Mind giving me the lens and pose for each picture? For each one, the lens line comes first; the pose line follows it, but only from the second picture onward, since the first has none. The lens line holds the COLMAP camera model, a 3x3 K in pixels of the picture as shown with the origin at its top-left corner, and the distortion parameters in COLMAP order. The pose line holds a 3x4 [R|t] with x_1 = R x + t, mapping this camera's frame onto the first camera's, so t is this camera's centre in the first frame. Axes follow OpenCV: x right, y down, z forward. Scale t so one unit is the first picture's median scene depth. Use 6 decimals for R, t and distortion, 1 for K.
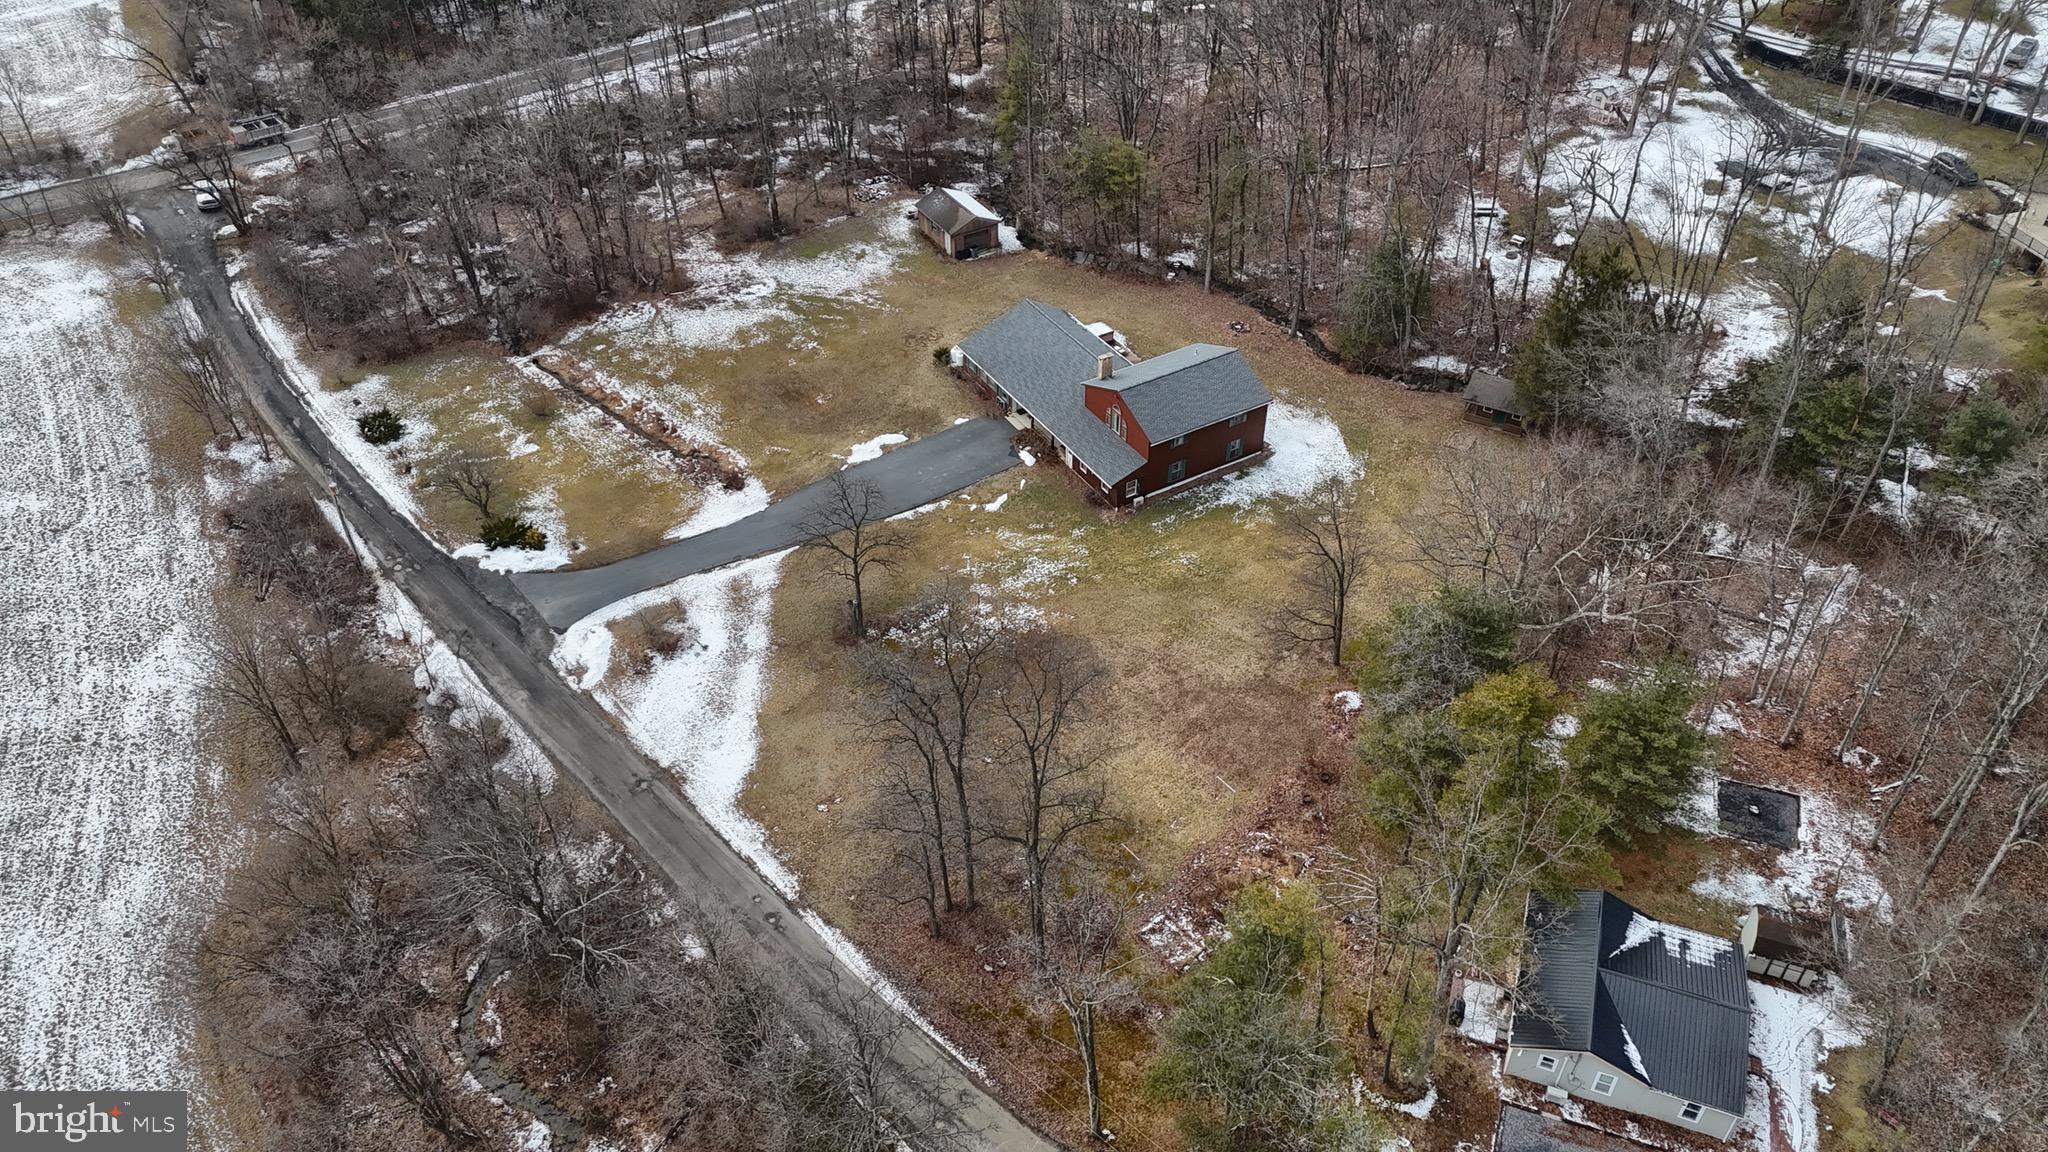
lens RADIAL K [[1481.5, 0, 1027.5], [0, 1481.5, 582.4], [0, 0, 1]] dist [0.092243, -0.089995]
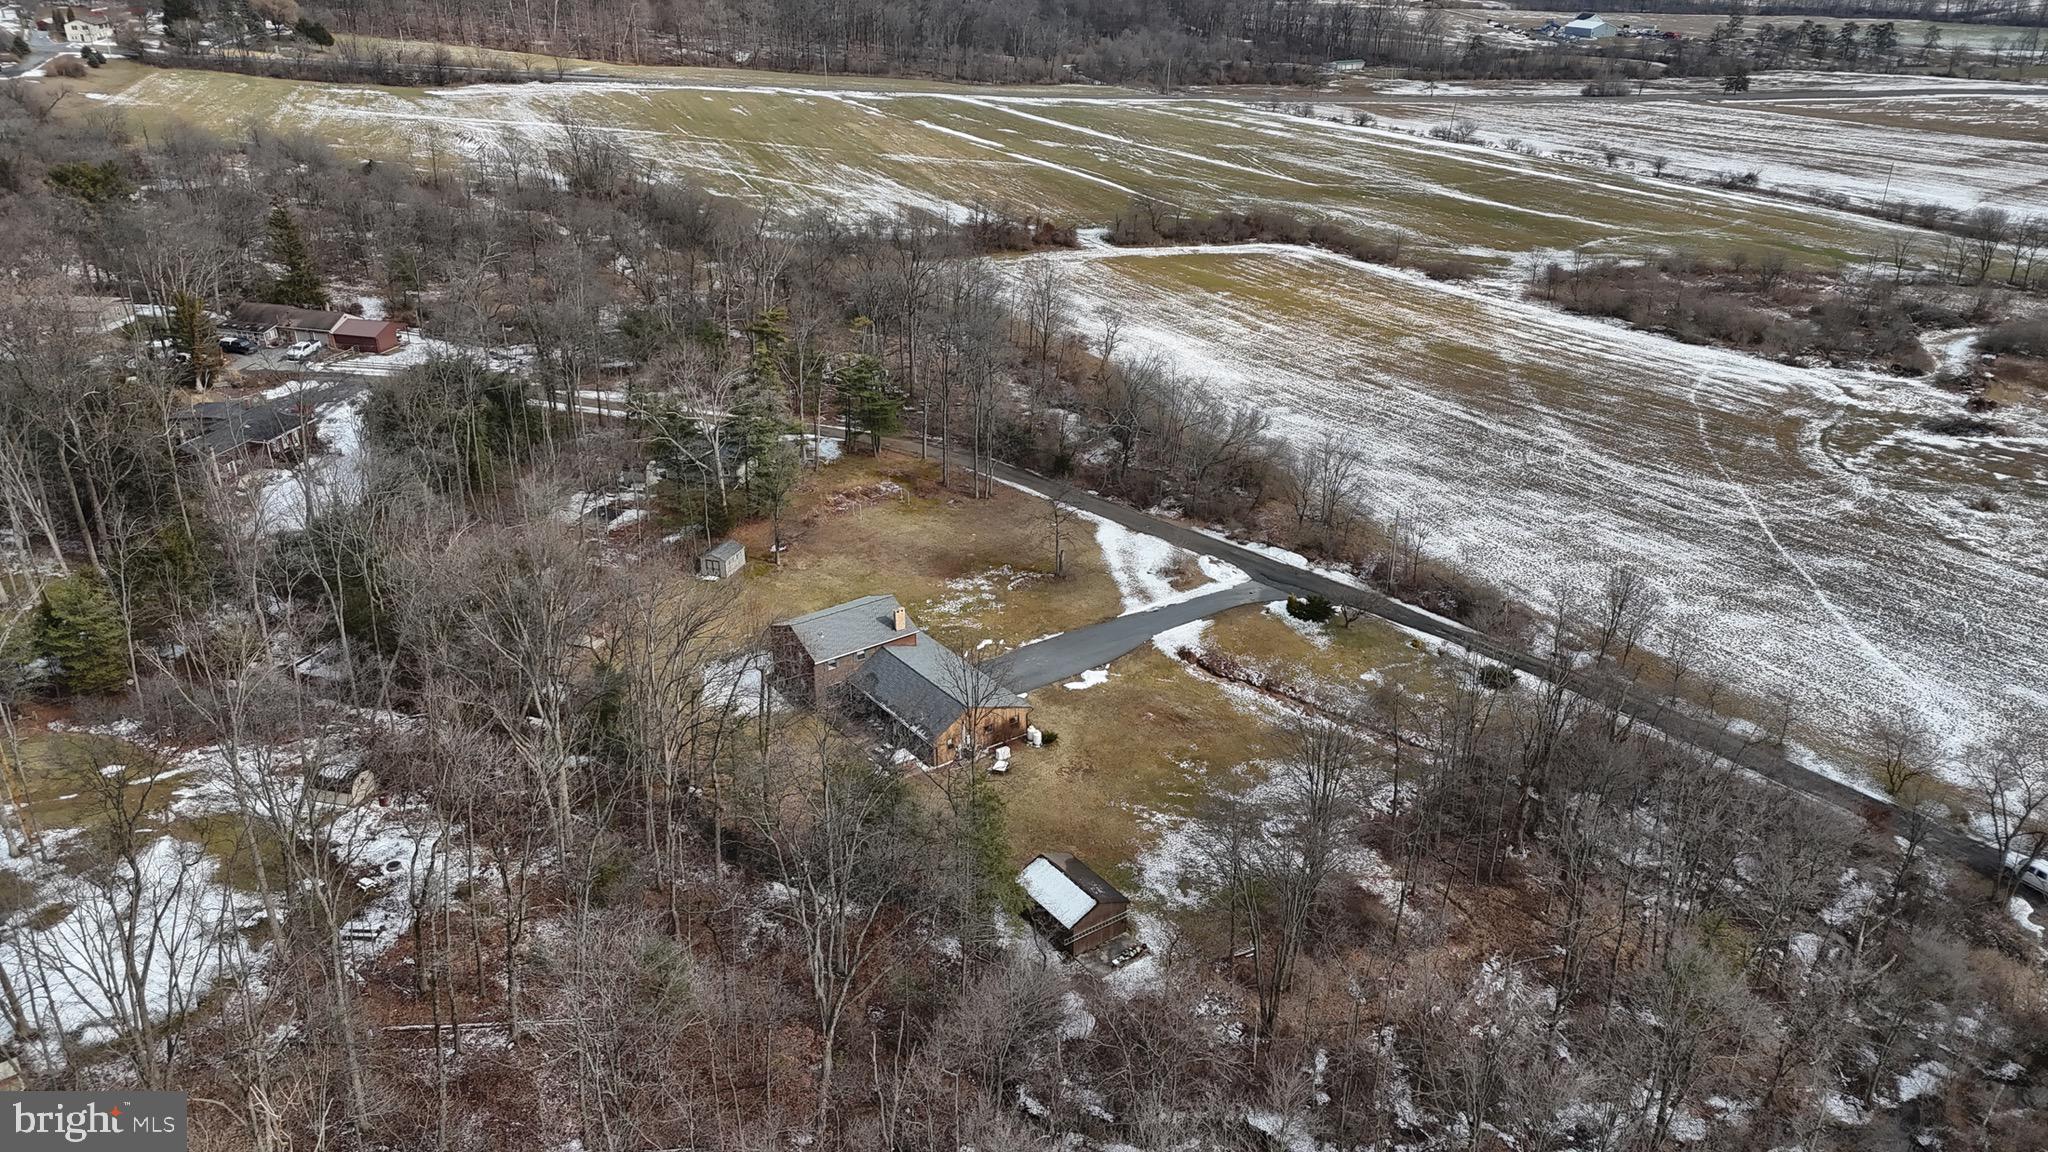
lens RADIAL K [[1481.5, 0, 1027.5], [0, 1481.5, 582.4], [0, 0, 1]] dist [0.092243, -0.089995]
pose [[-0.997326, 0.039651, -0.061384, 0.019784], [-0.039014, 0.421366, 0.906051, -1.262693], [0.061791, 0.906024, -0.418692, 1.471059]]
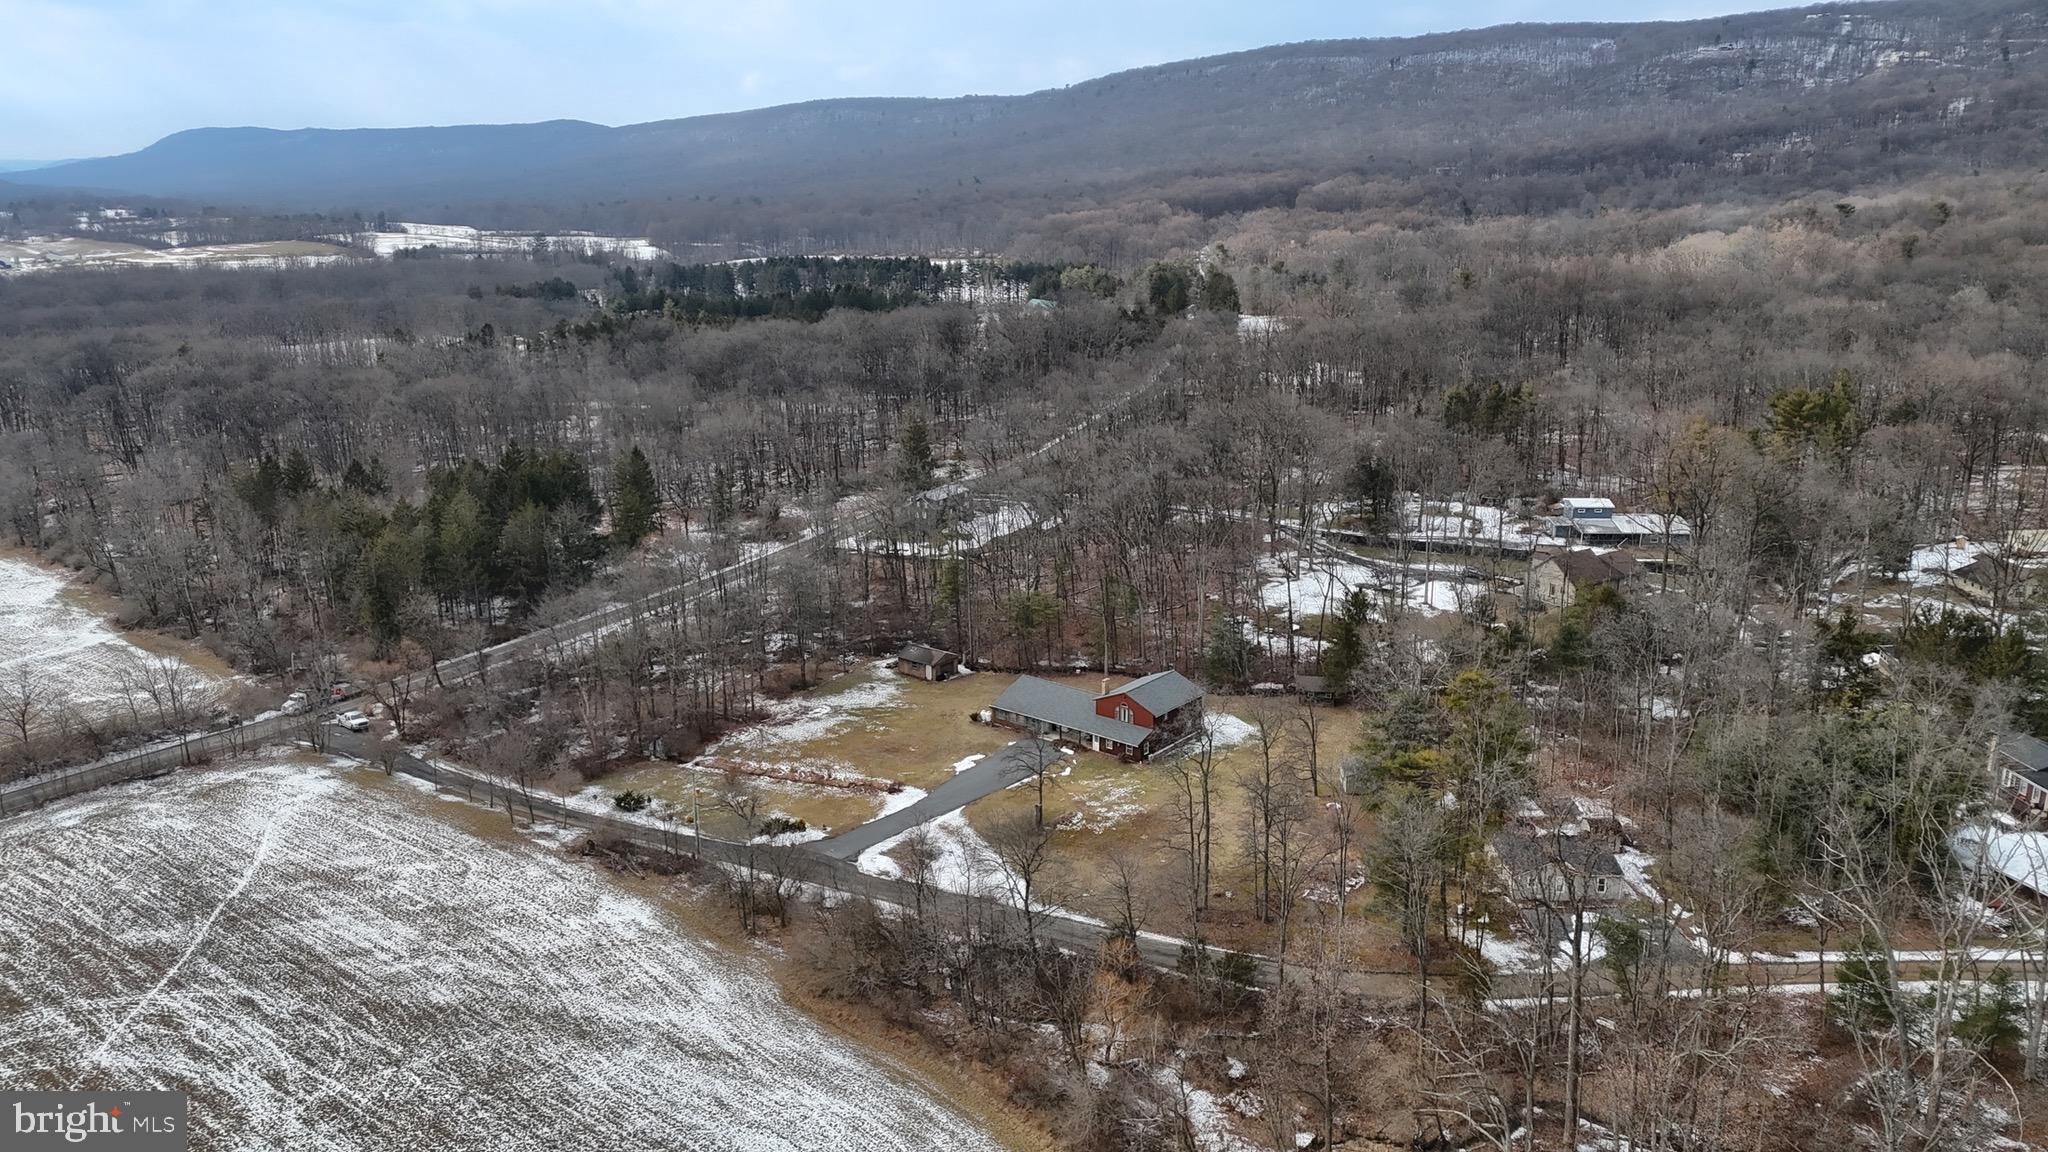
lens RADIAL K [[1481.5, 0, 1027.5], [0, 1481.5, 582.4], [0, 0, 1]] dist [0.092243, -0.089995]
pose [[0.940184, -0.093470, 0.327594, -0.541988], [0.224283, 0.893646, -0.388708, 0.359493], [-0.256421, 0.438931, 0.861155, -0.424180]]
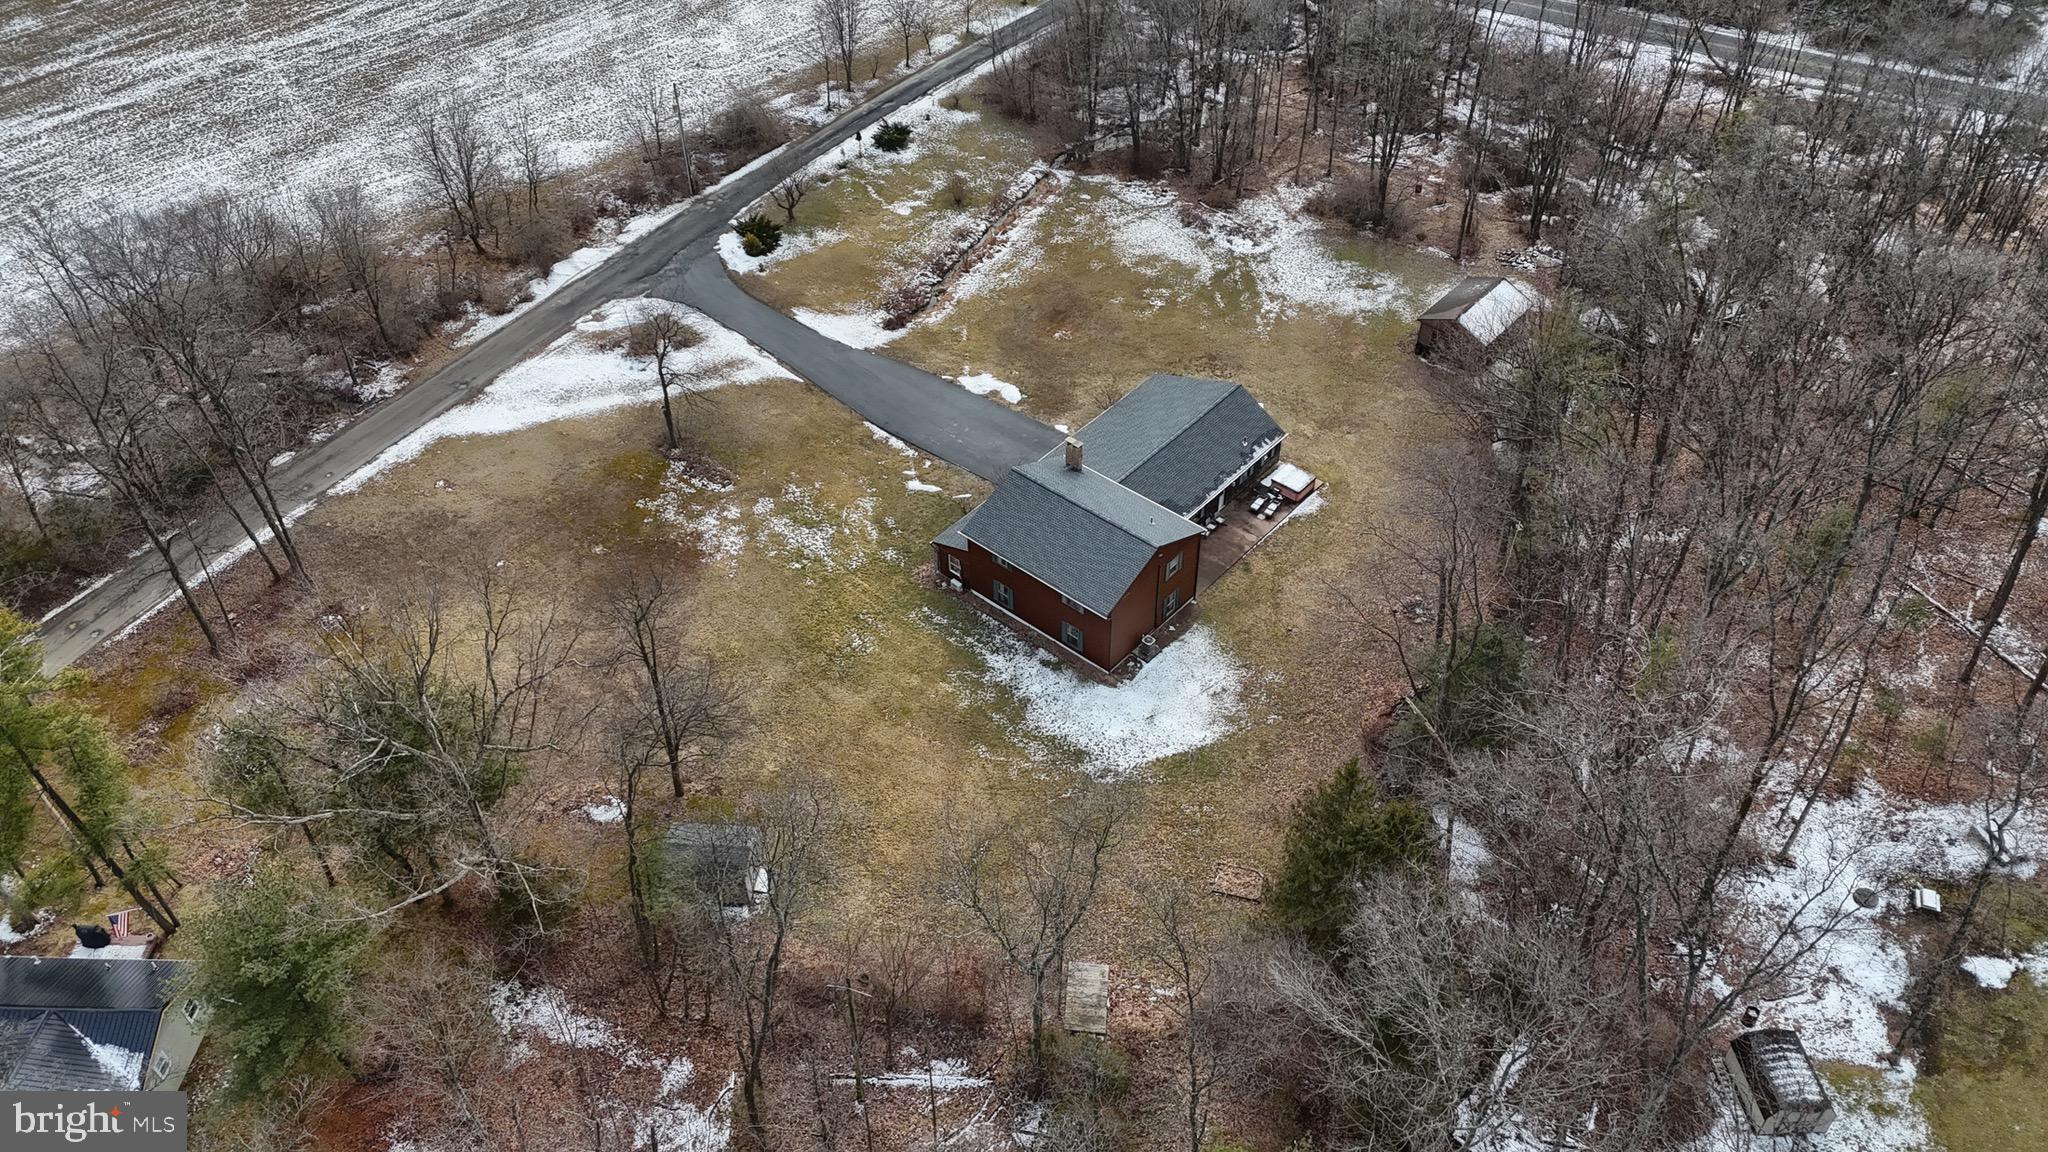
lens RADIAL K [[1481.5, 0, 1027.5], [0, 1481.5, 582.4], [0, 0, 1]] dist [0.092243, -0.089995]
pose [[0.309047, 0.654198, -0.690301, 0.632518], [-0.611615, 0.692544, 0.382505, -0.381610], [0.728298, 0.303986, 0.614146, 0.500621]]
